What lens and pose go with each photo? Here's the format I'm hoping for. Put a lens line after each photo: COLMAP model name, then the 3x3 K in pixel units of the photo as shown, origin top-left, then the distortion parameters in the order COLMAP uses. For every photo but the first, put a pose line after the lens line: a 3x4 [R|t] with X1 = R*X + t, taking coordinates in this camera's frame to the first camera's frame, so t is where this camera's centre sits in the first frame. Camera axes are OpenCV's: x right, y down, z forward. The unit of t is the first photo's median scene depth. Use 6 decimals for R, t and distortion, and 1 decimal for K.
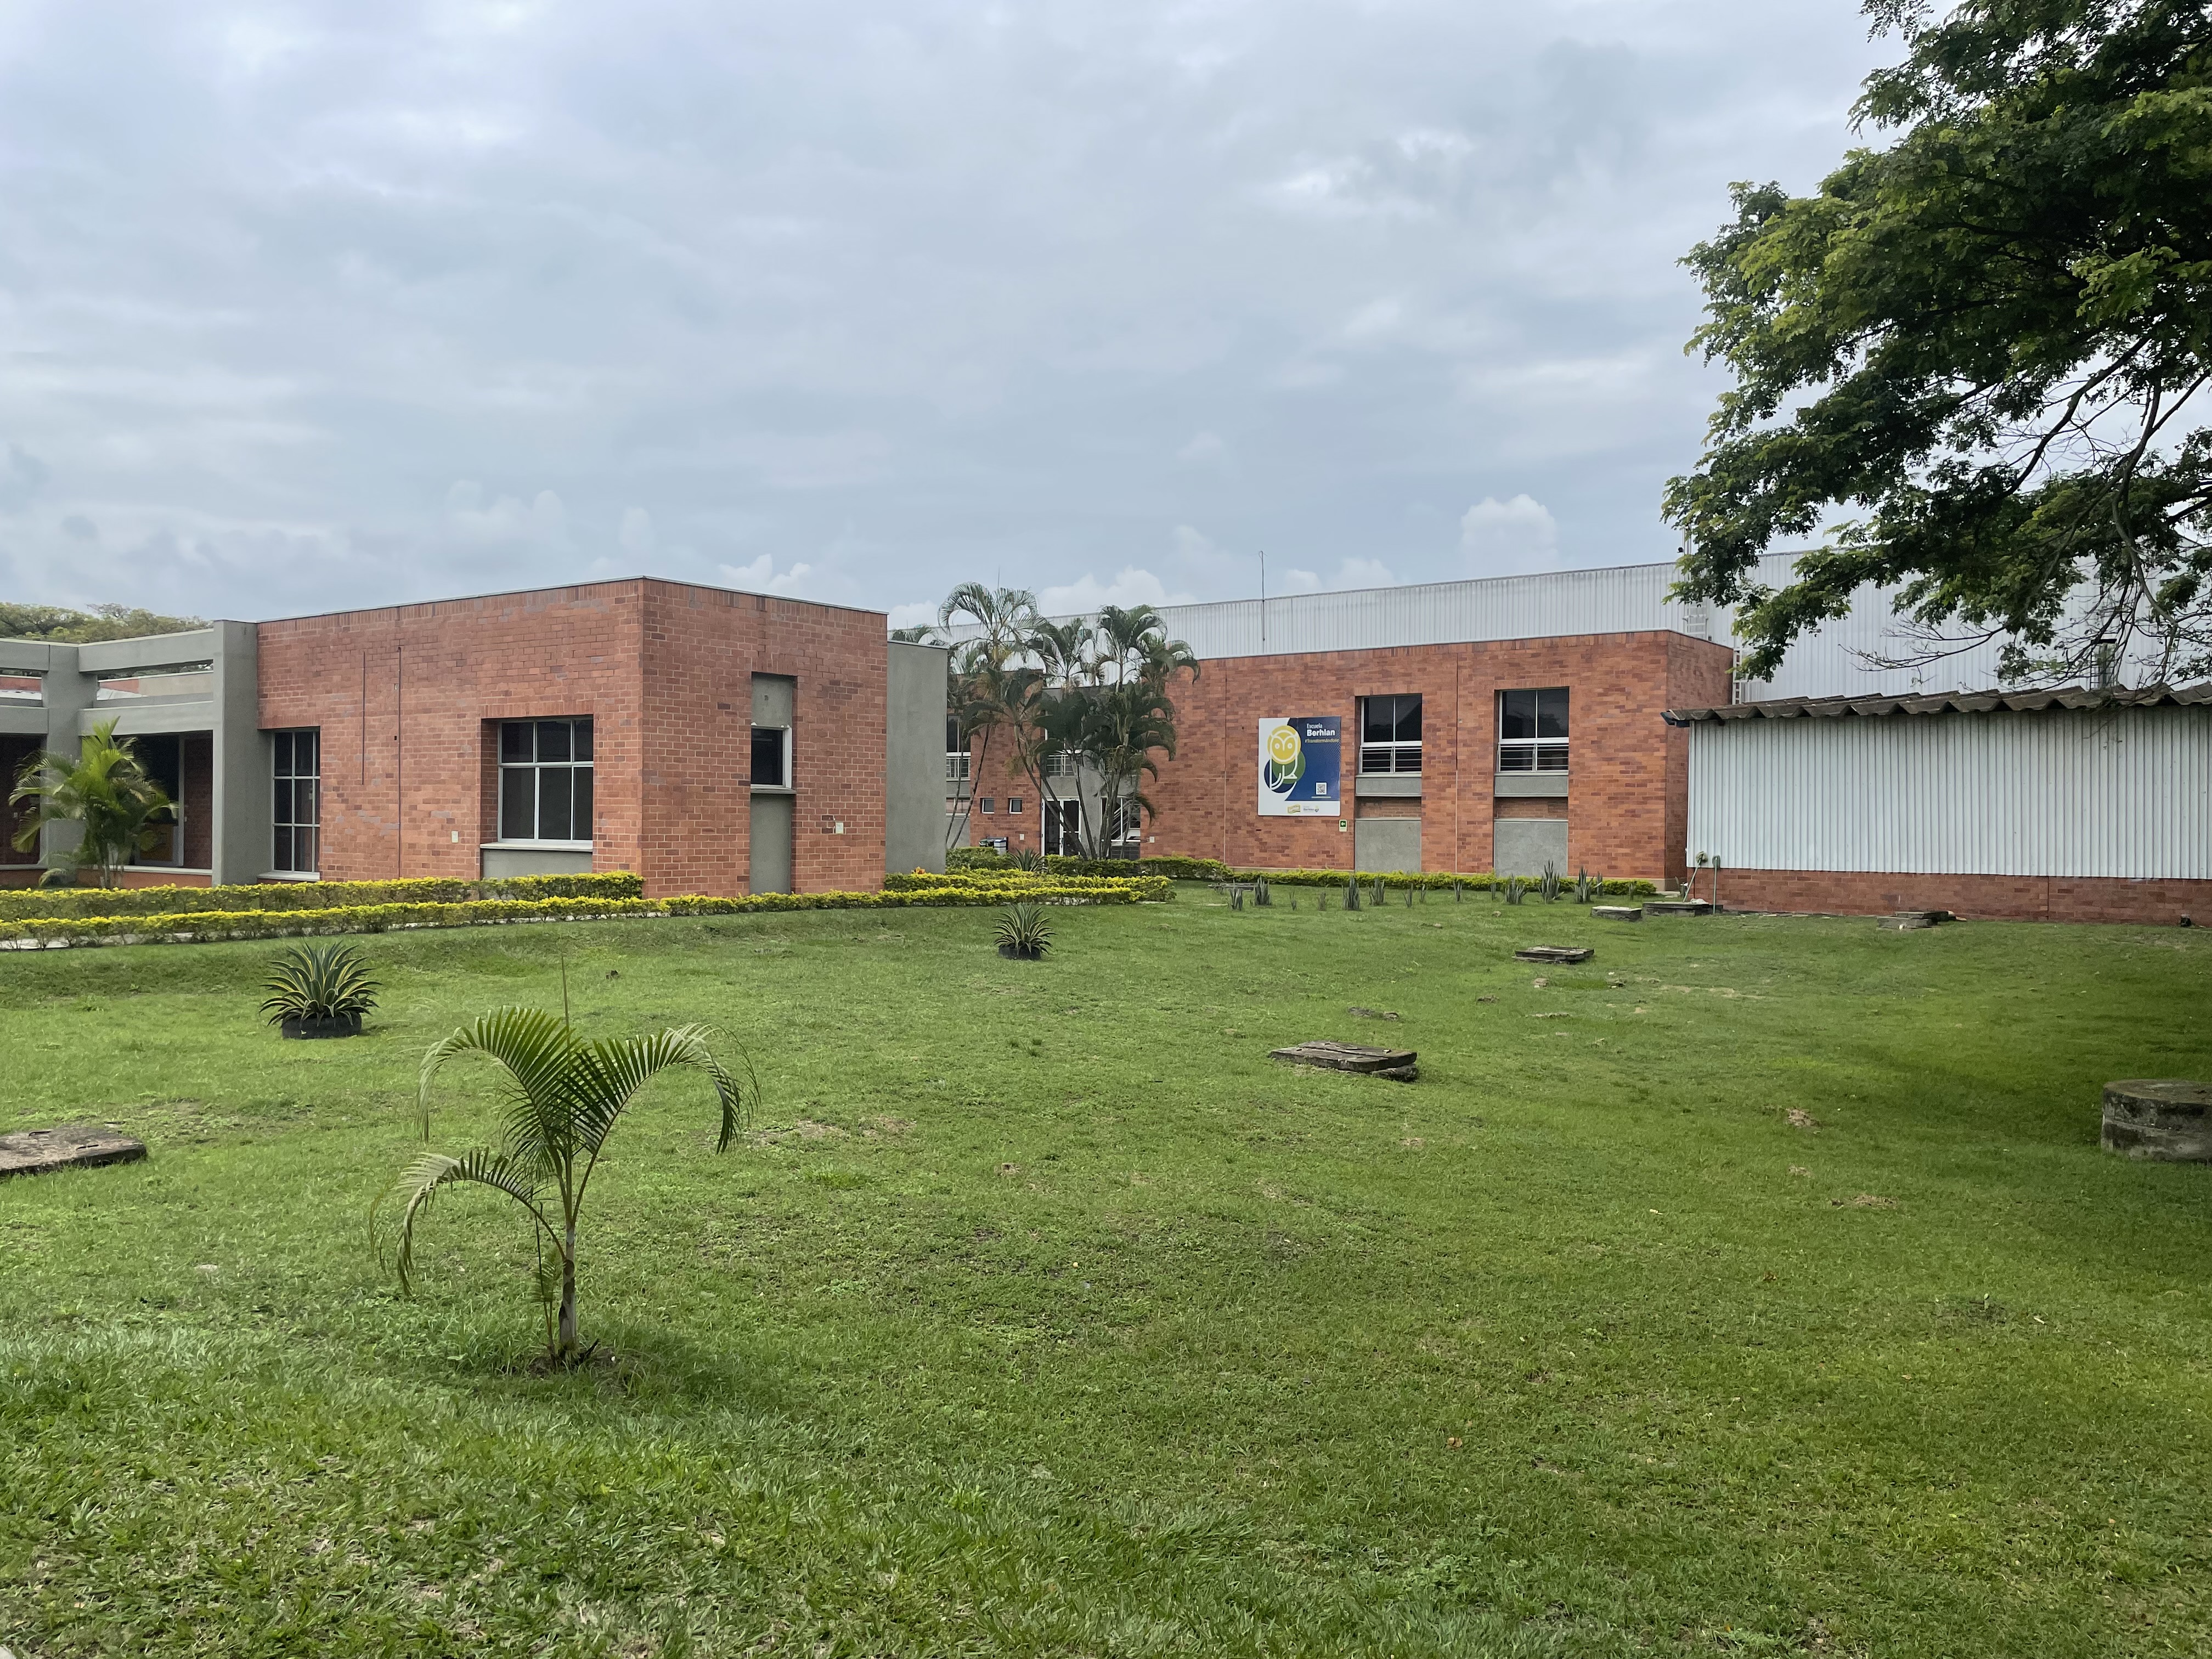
lens RADIAL K [[1679.9, 0, 1106.2], [0, 1679.9, 804.2], [0, 0, 1]] dist [0.083821, -0.132910]
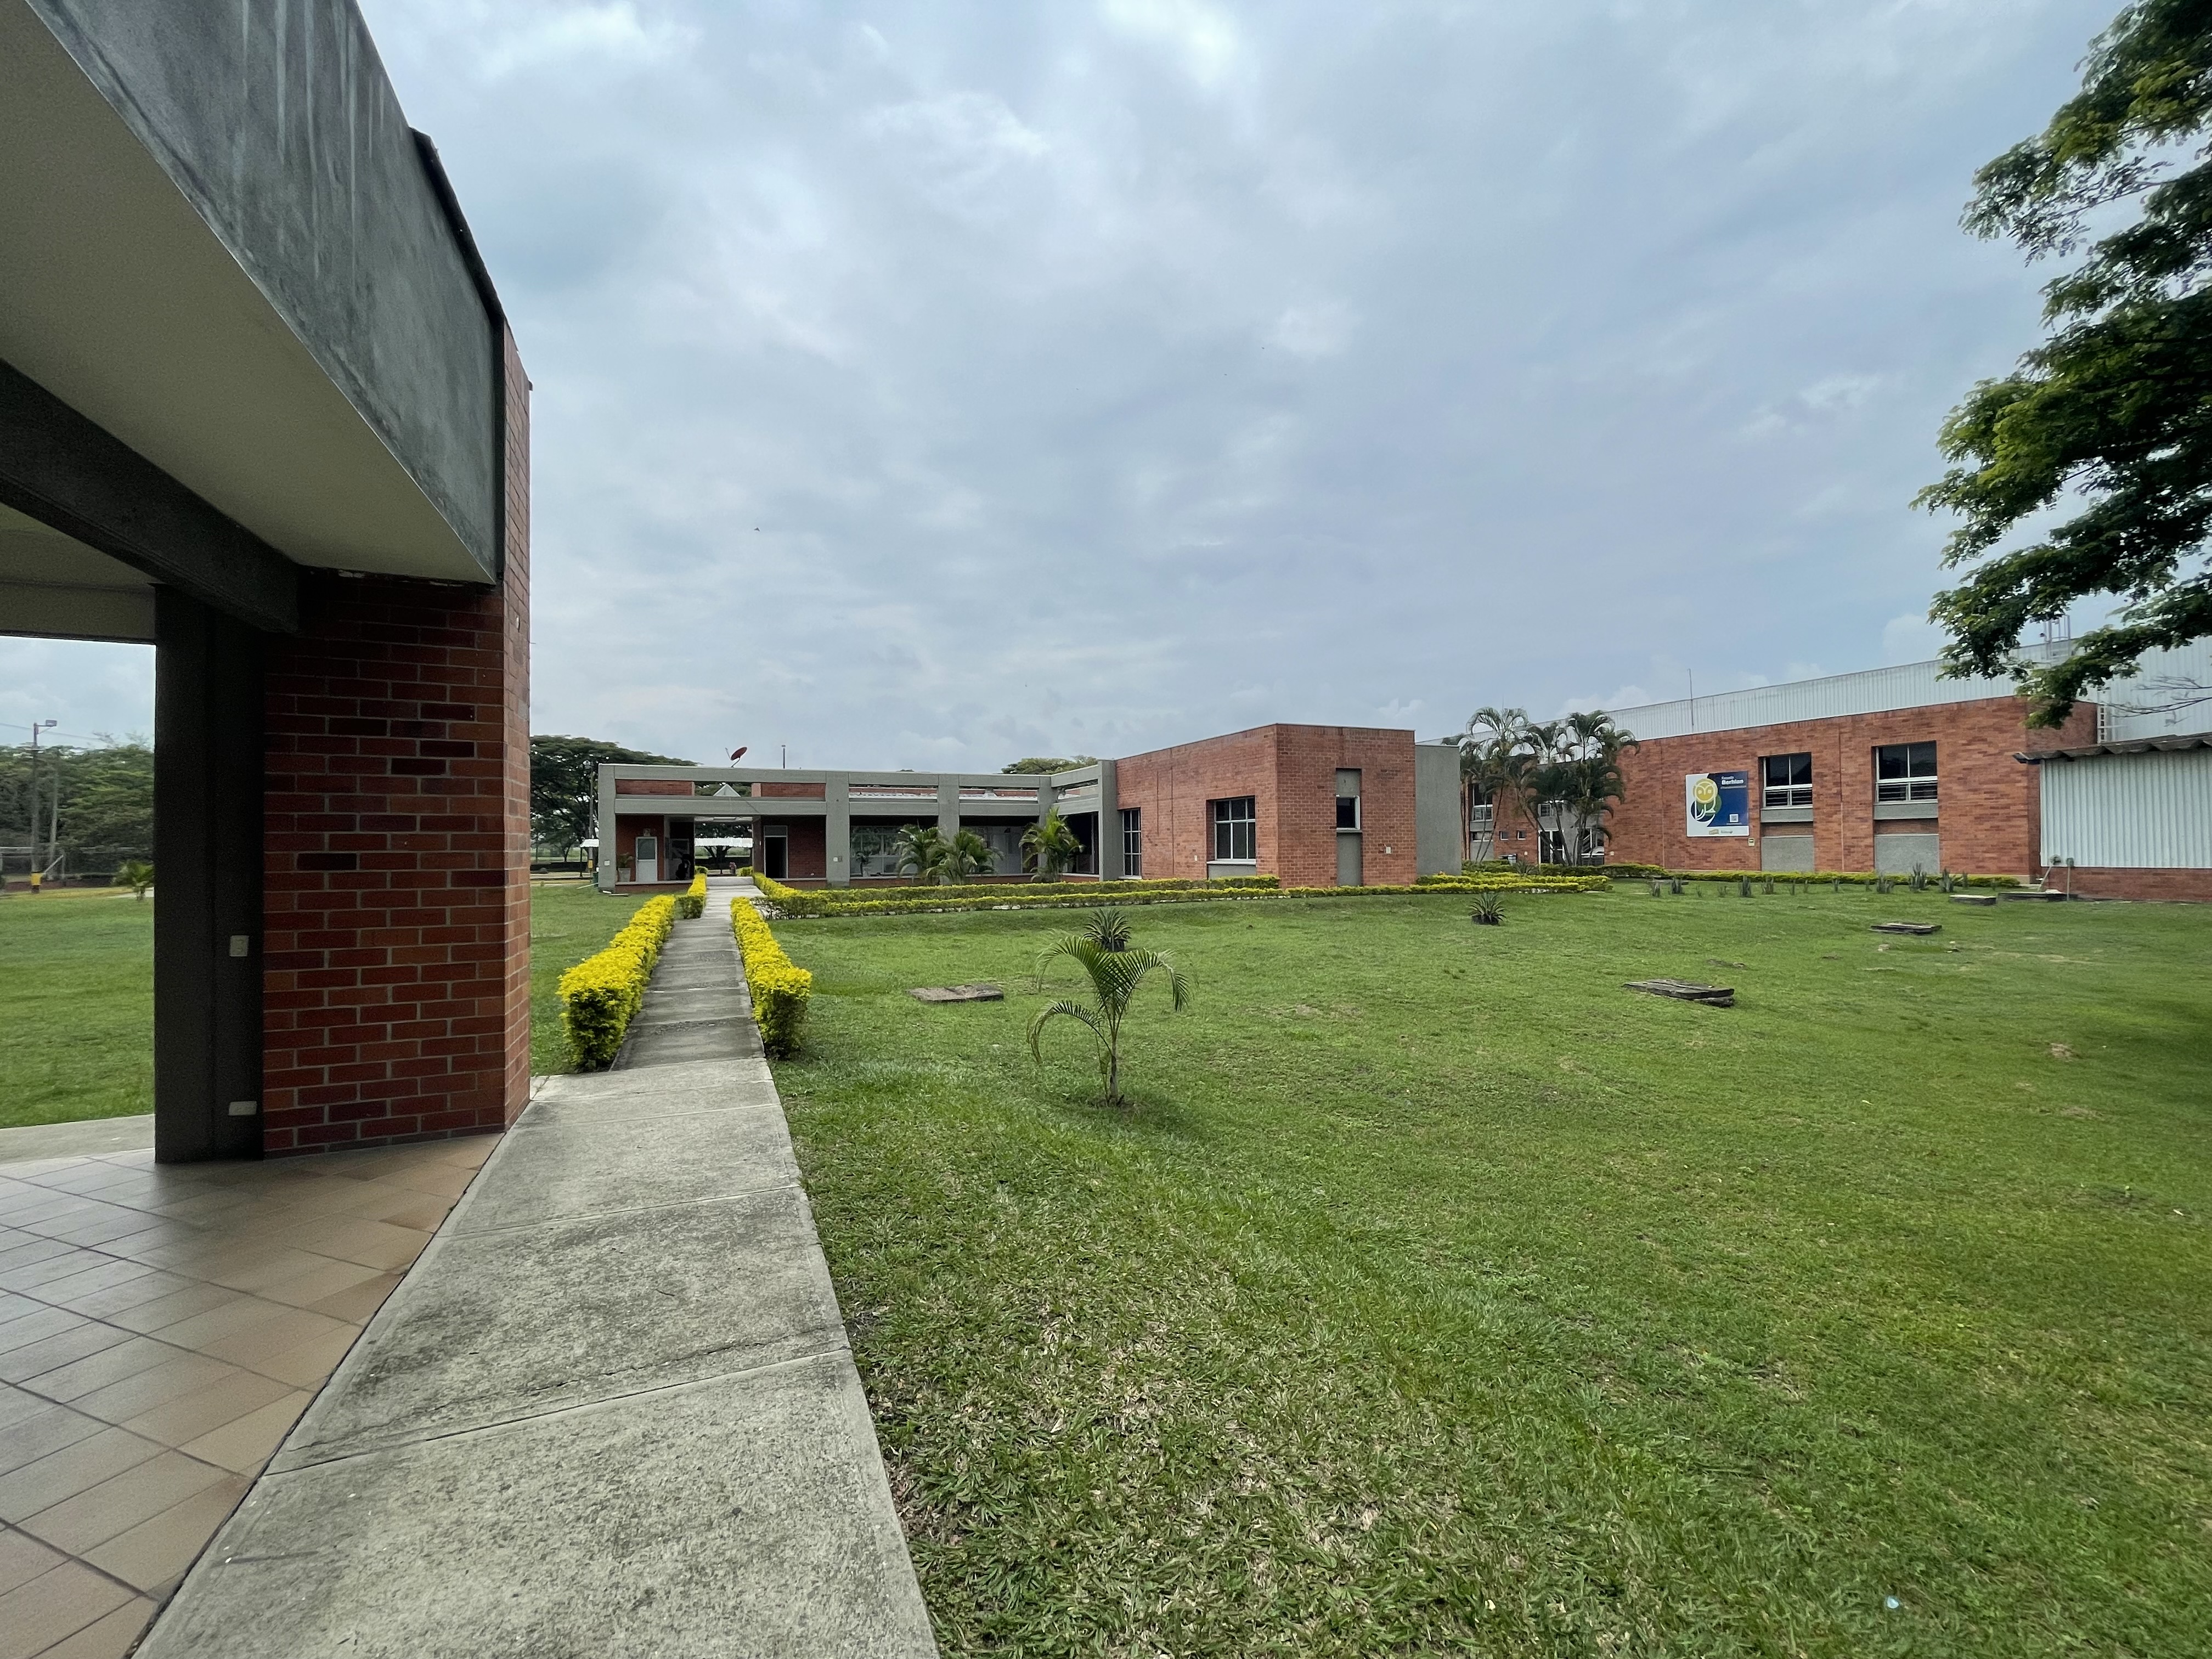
lens RADIAL K [[900.7, 0, 1098.2], [0, 900.7, 833.4], [0, 0, 1]] dist [-0.015104, -0.000476]
pose [[0.865130, -0.028583, -0.500732, 0.058171], [0.025438, 0.999590, -0.013108, 0.000733], [0.500901, -0.001397, 0.865503, 0.002504]]
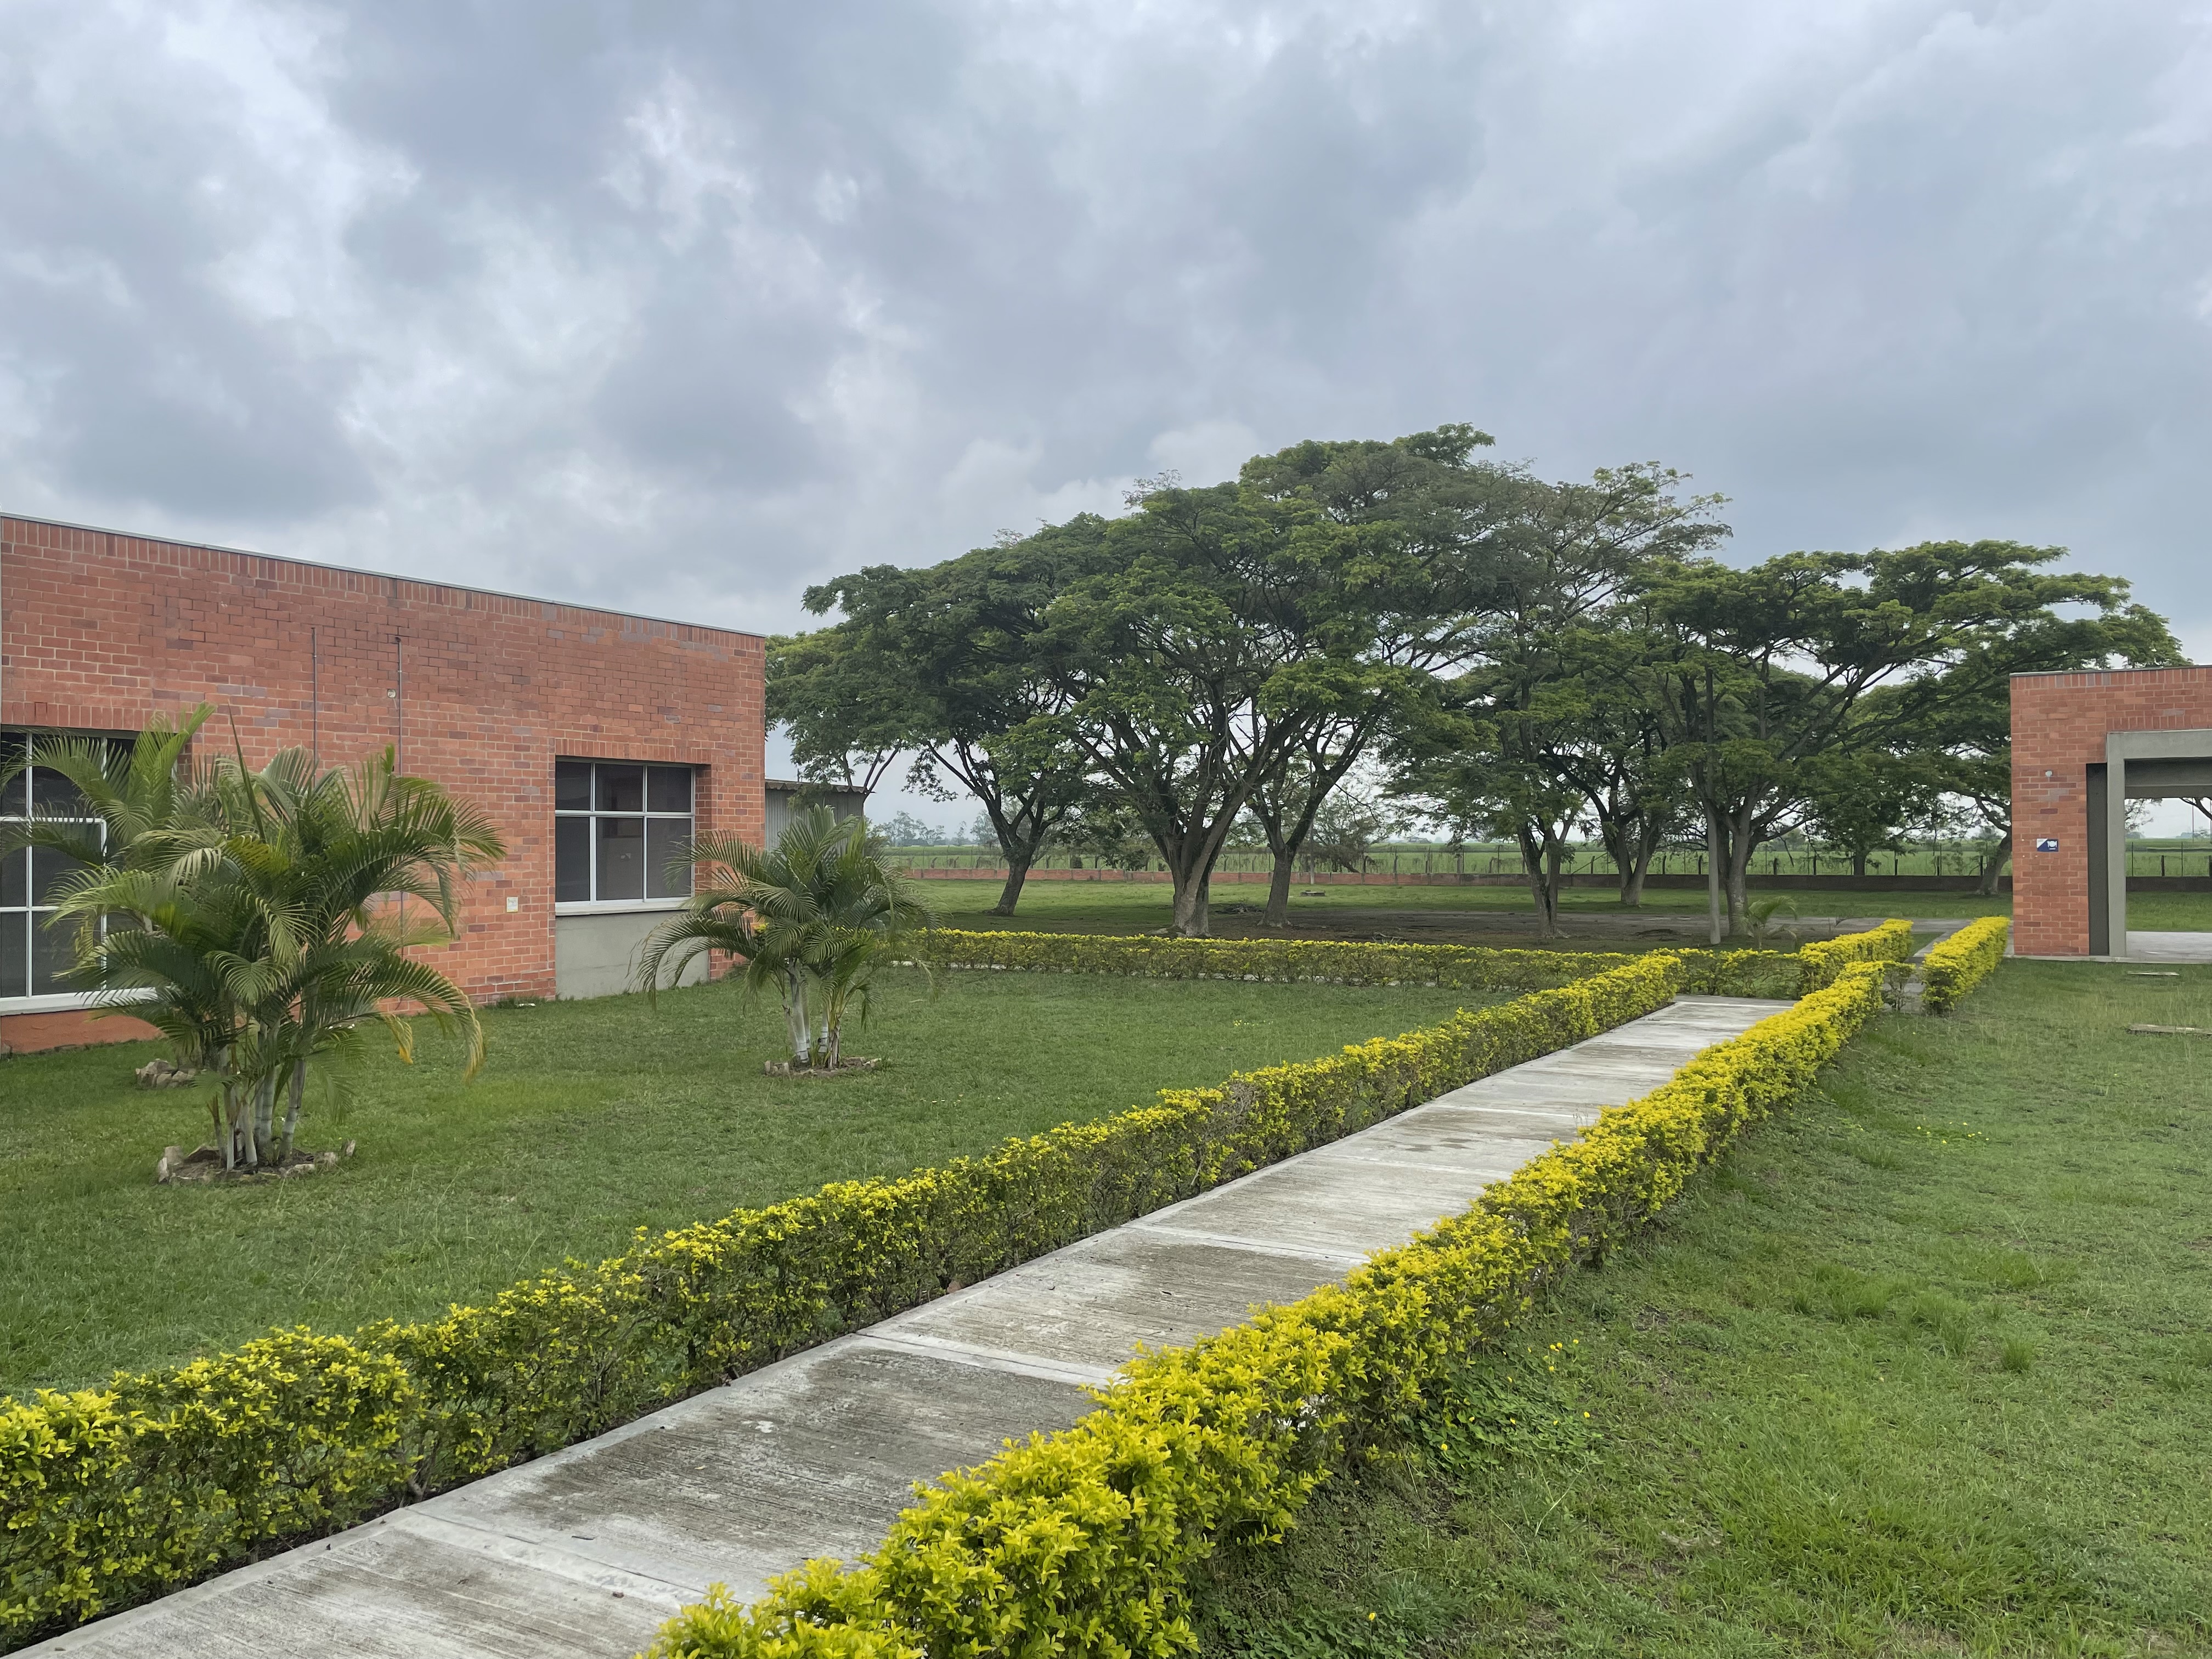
lens RADIAL K [[1671.0, 0, 1084.3], [0, 1671.0, 830.1], [0, 0, 1]] dist [0.089629, -0.121404]
pose [[-0.106245, -0.000213, 0.994340, -1.189442], [-0.005307, 0.999986, -0.000353, -0.015756], [-0.994326, -0.005315, -0.106245, 0.833644]]
